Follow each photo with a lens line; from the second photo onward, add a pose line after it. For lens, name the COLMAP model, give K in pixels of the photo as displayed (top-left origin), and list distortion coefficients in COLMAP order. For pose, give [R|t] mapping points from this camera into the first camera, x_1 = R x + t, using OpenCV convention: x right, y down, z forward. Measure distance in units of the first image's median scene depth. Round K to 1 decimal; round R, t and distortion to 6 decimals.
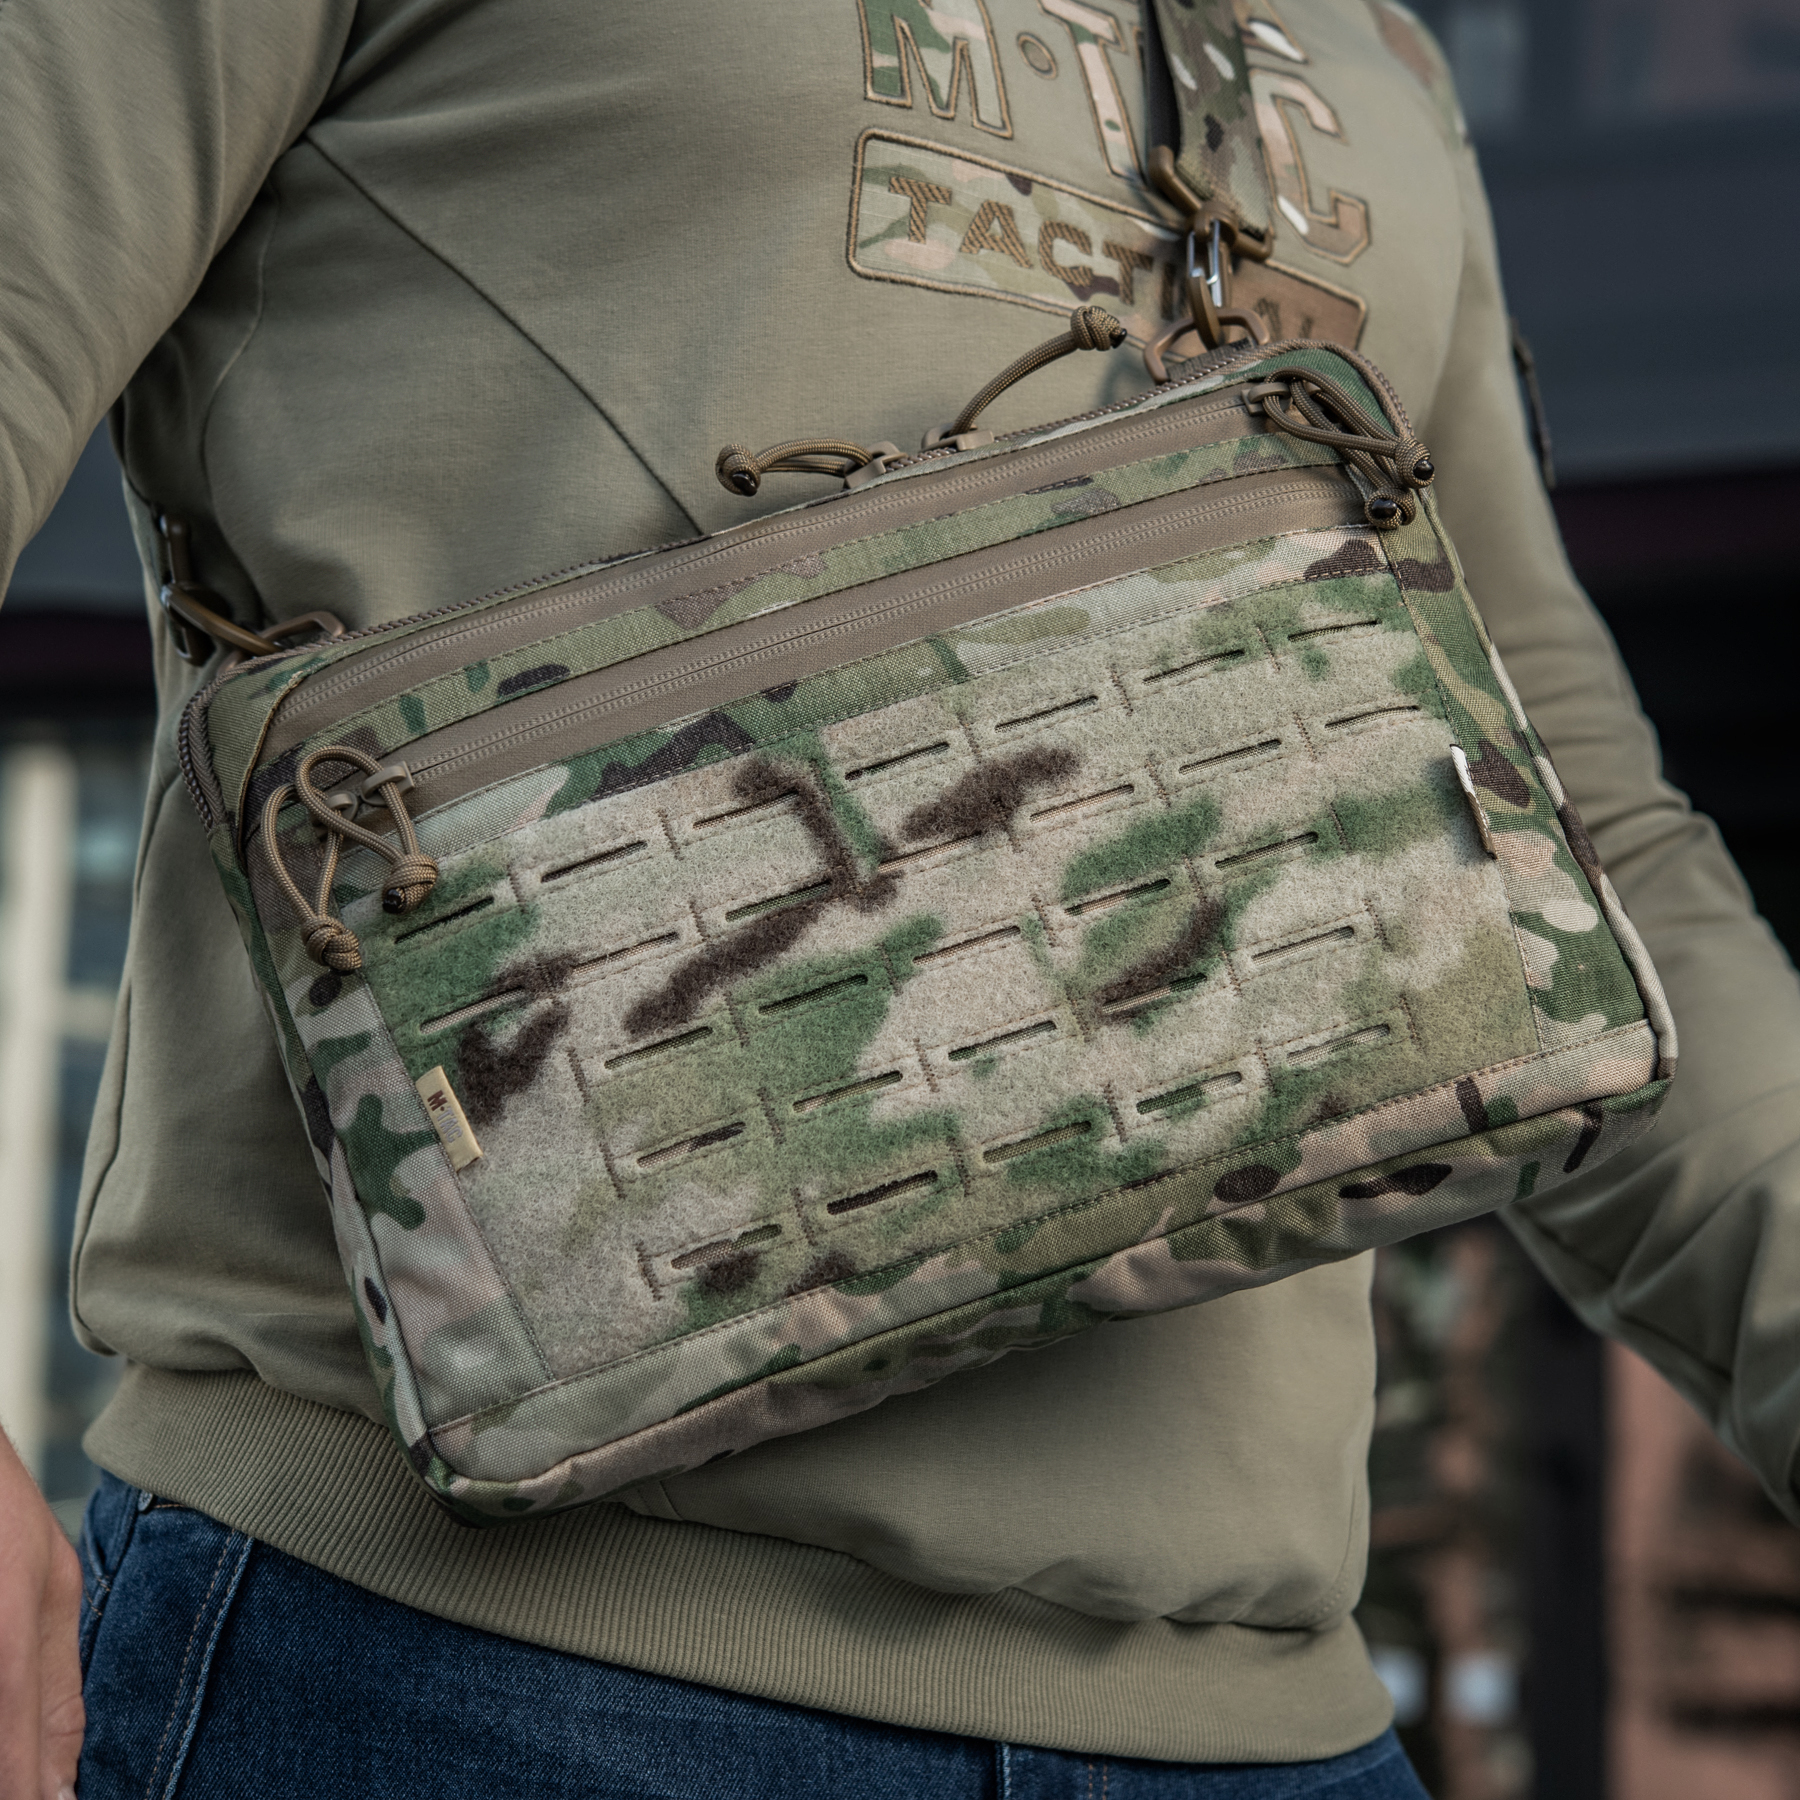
lens RADIAL K [[4554.4, 0, 900.0], [0, 4554.4, 900.0], [0, 0, 1]] dist [-0.030863, 0.174528]
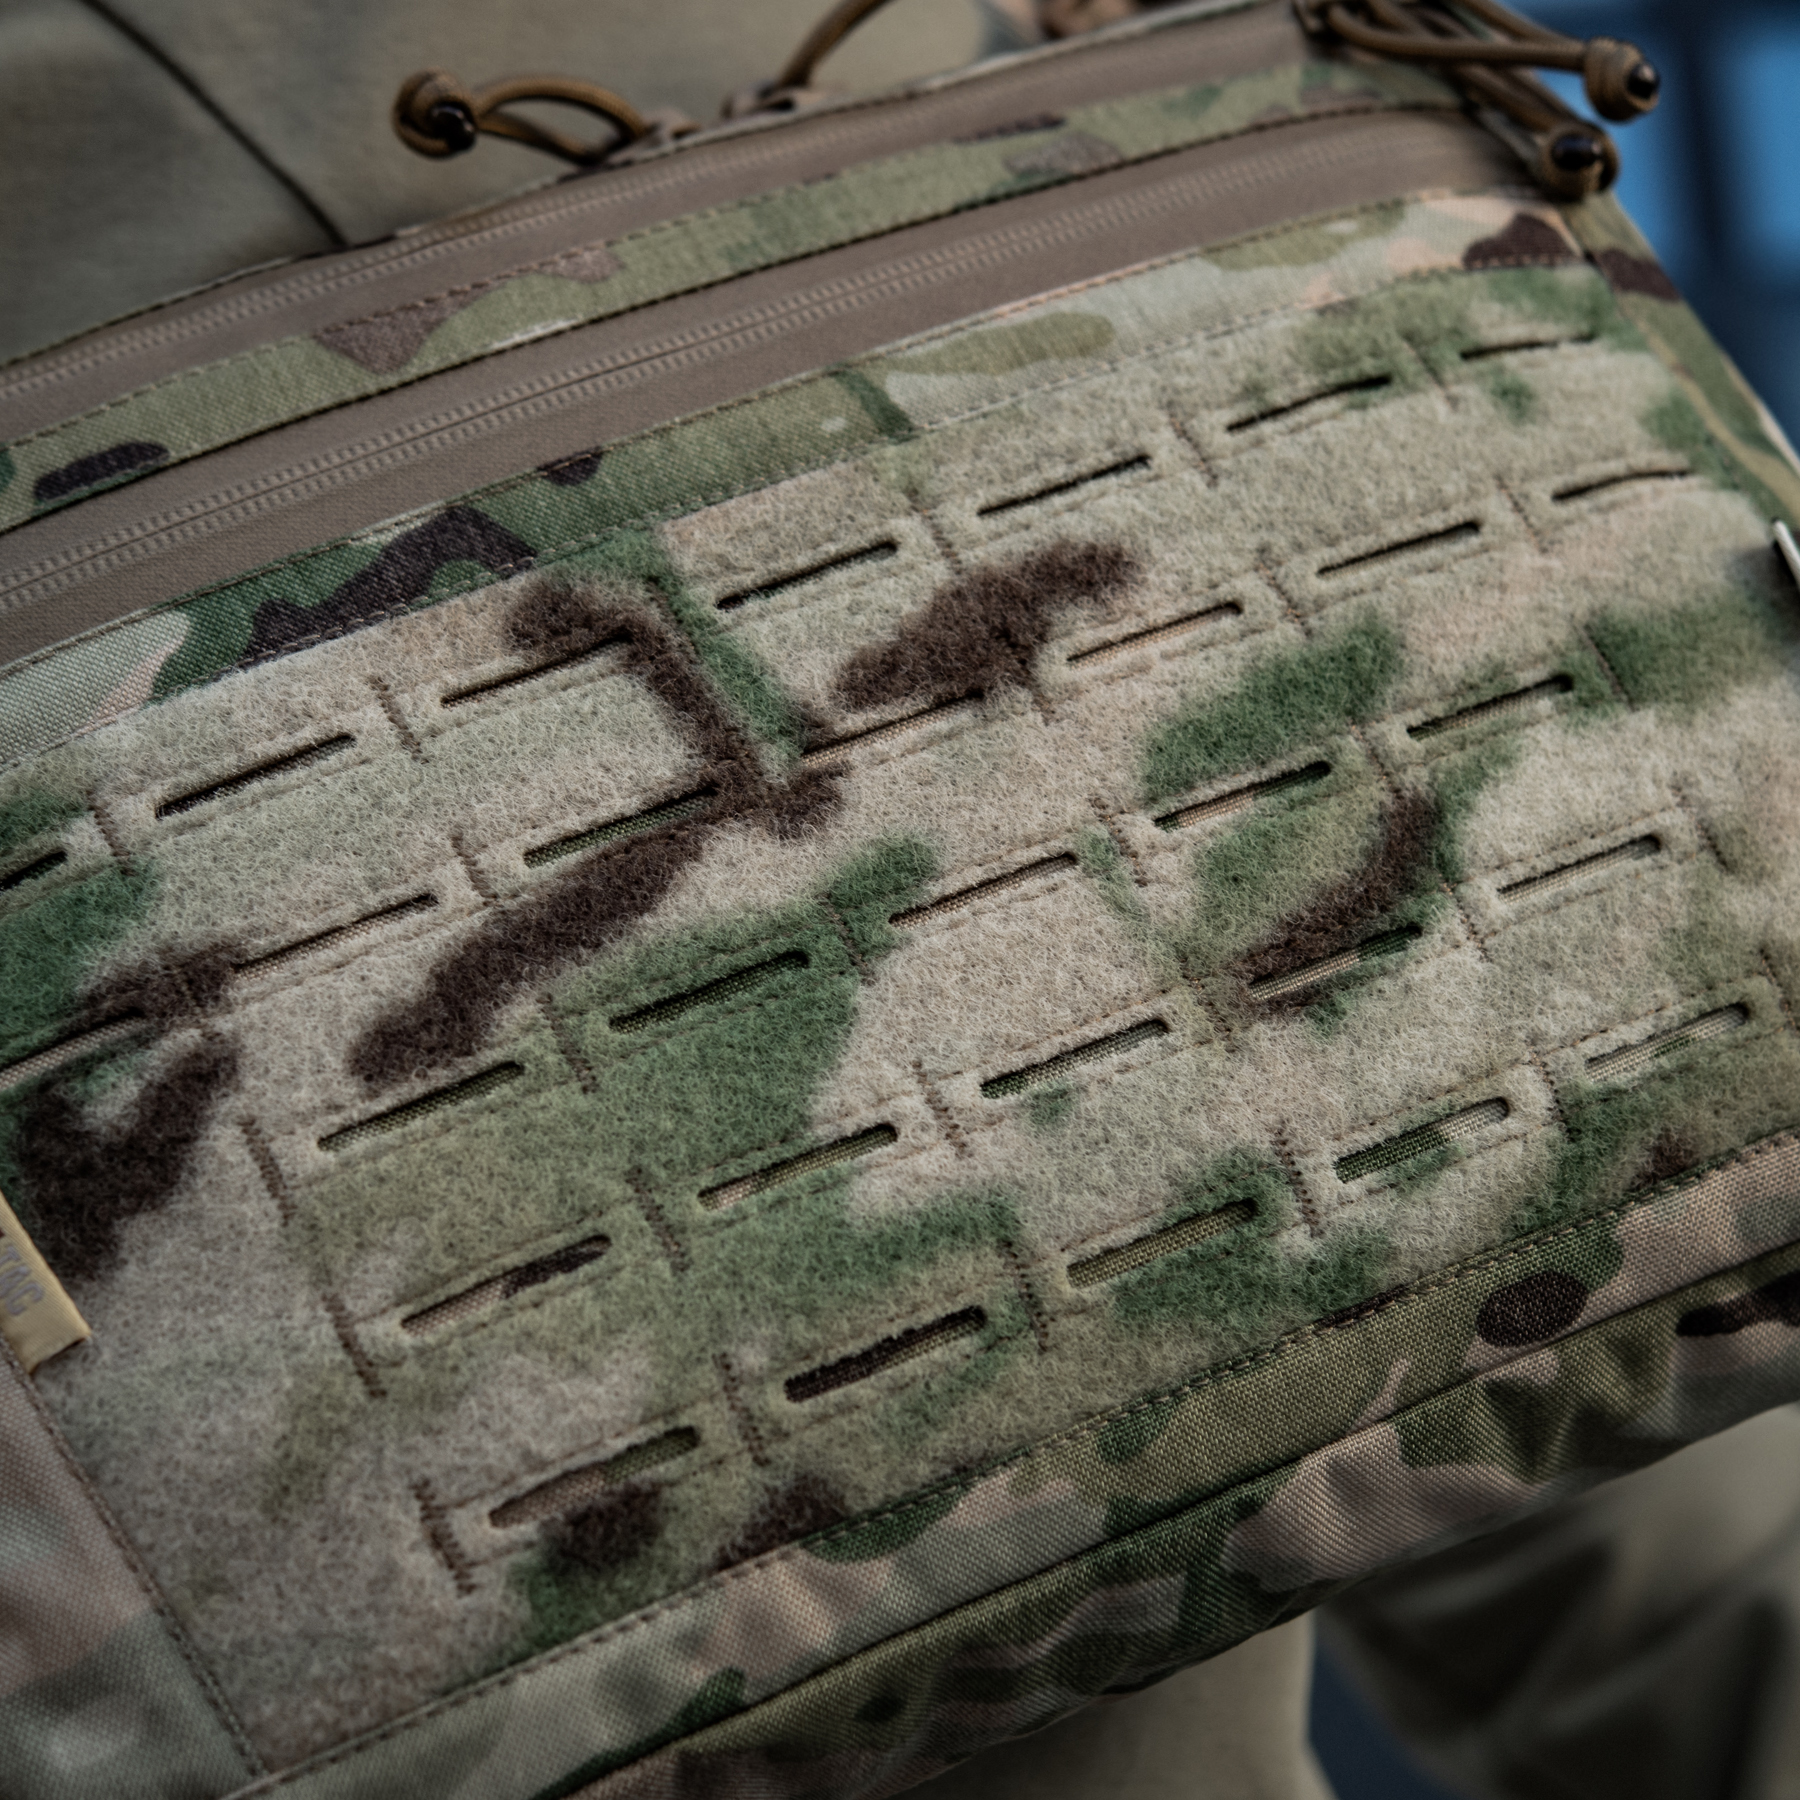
lens RADIAL K [[4810.7, 0, 850.8], [0, 4810.7, 900.3], [0, 0, 1]] dist [-0.054523, 0.518416]
pose [[0.982283, -0.046798, 0.181464, -0.101278], [0.070874, 0.989167, -0.128551, 0.081376], [-0.173482, 0.139135, 0.974959, 0.458726]]
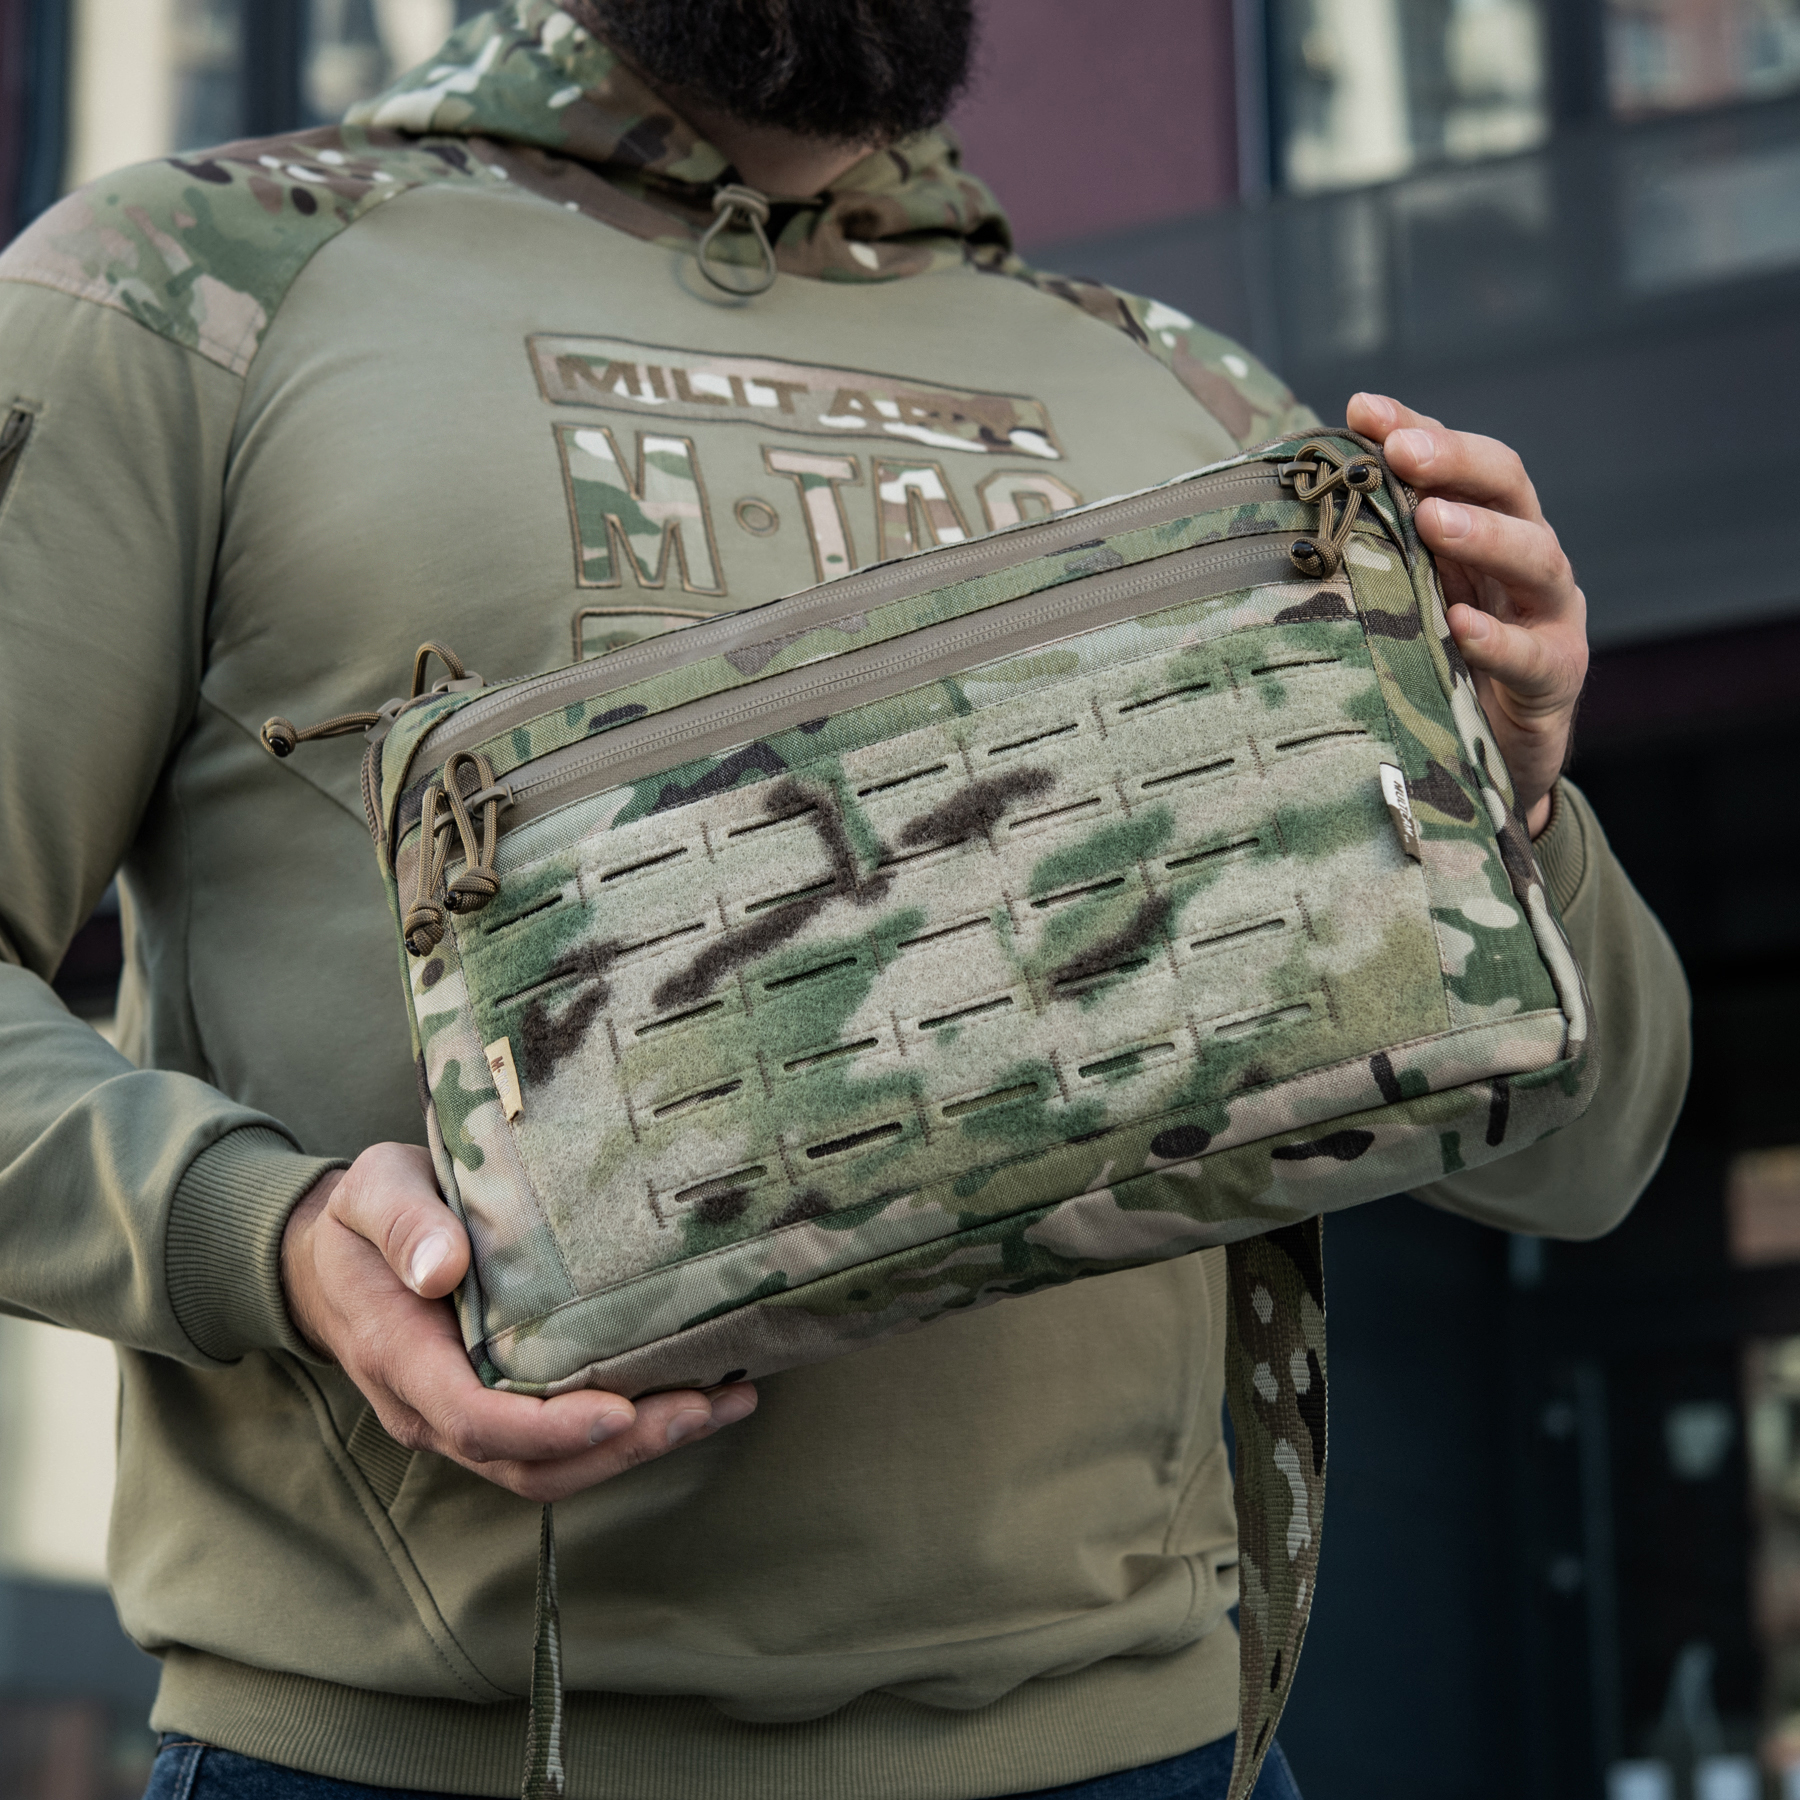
lens RADIAL K [[4554.4, 0, 900.0], [0, 4554.4, 900.0], [0, 0, 1]] dist [-0.030863, 0.174528]
pose [[0.971393, -0.002743, -0.237460, 0.277831], [-0.015980, 0.996912, -0.076888, 0.090366], [0.236938, 0.078484, 0.968350, -0.123431]]
